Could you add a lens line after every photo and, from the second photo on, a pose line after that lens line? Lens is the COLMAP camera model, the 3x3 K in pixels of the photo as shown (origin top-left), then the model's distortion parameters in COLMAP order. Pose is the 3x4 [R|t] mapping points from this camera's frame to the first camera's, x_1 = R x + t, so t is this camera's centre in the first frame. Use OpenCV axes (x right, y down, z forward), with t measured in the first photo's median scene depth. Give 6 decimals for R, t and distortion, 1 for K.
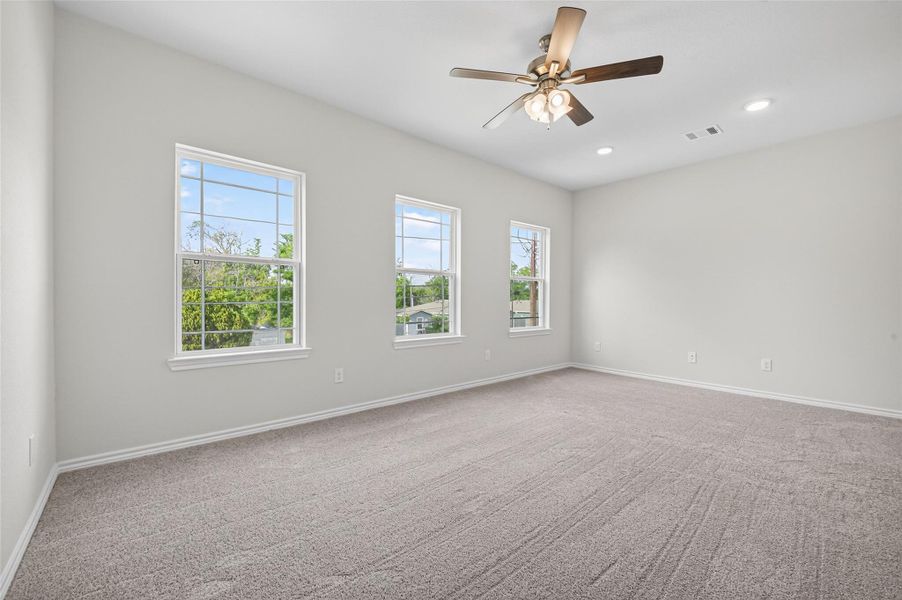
lens RADIAL K [[368.9, 0, 451.4], [0, 368.9, 304.5], [0, 0, 1]] dist [0.001023, -0.009075]
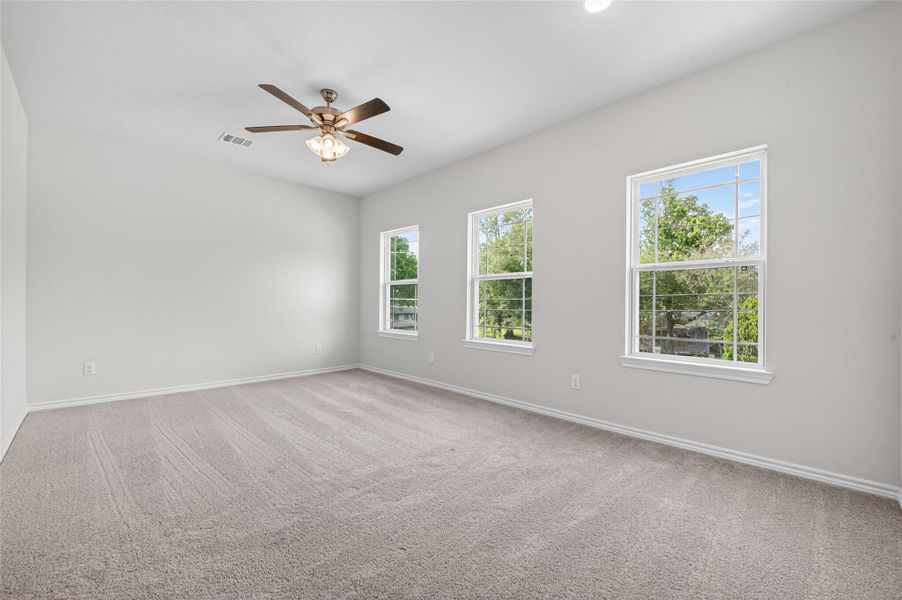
lens RADIAL K [[368.9, 0, 451.4], [0, 368.9, 304.5], [0, 0, 1]] dist [0.001023, -0.009075]
pose [[0.064380, -0.004038, -0.997917, 0.680221], [-0.023366, 0.999712, -0.005553, -0.004014], [0.997652, 0.023675, 0.064267, 0.596224]]
